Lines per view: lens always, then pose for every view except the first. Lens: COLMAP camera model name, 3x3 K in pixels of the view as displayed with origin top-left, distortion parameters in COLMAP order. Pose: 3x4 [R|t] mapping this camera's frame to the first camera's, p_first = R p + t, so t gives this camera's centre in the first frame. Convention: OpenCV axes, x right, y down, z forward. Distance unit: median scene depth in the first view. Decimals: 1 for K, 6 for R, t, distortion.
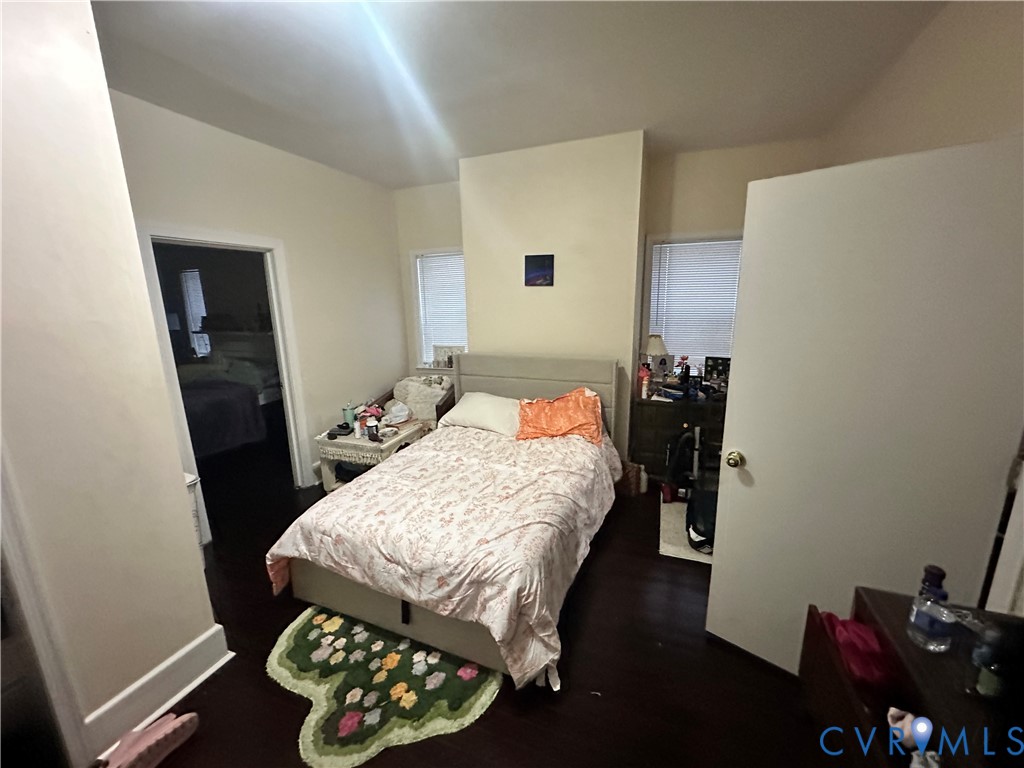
lens RADIAL K [[408.8, 0, 512.2], [0, 408.8, 384.7], [0, 0, 1]] dist [-0.003099, 0.001200]
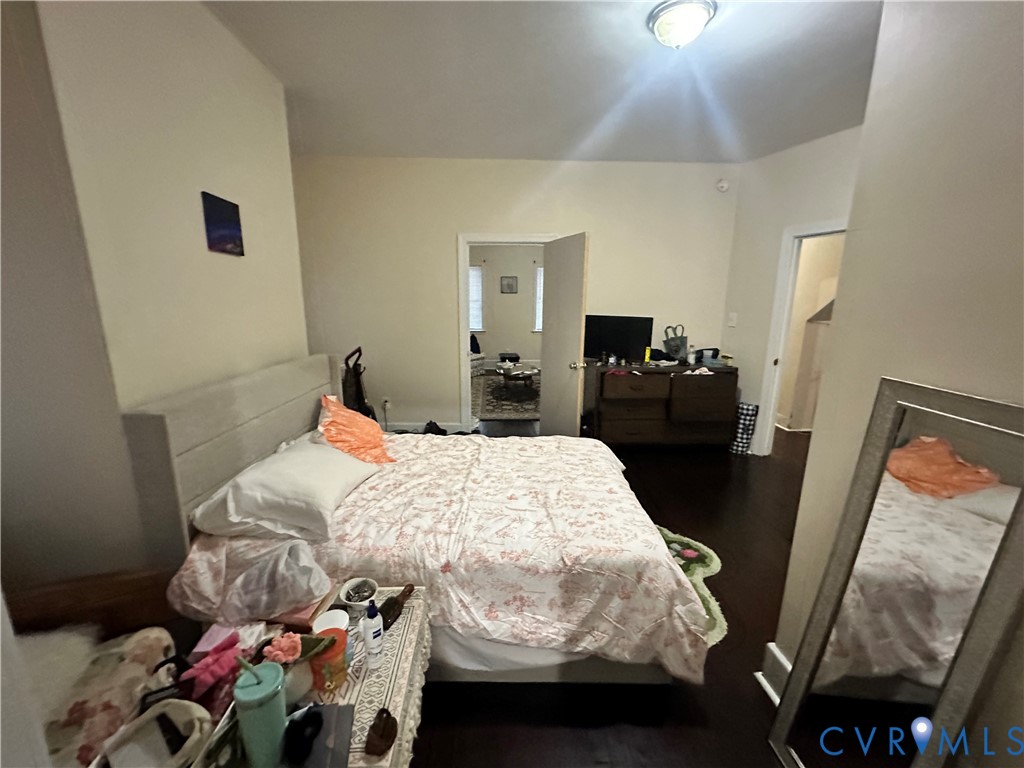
lens RADIAL K [[408.8, 0, 512.3], [0, 408.8, 384.9], [0, 0, 1]] dist [-0.003099, 0.001200]
pose [[-0.387526, -0.192988, 0.901432, -0.663726], [0.188340, 0.940642, 0.282350, -0.160291], [-0.902414, 0.279193, -0.328176, 0.908663]]
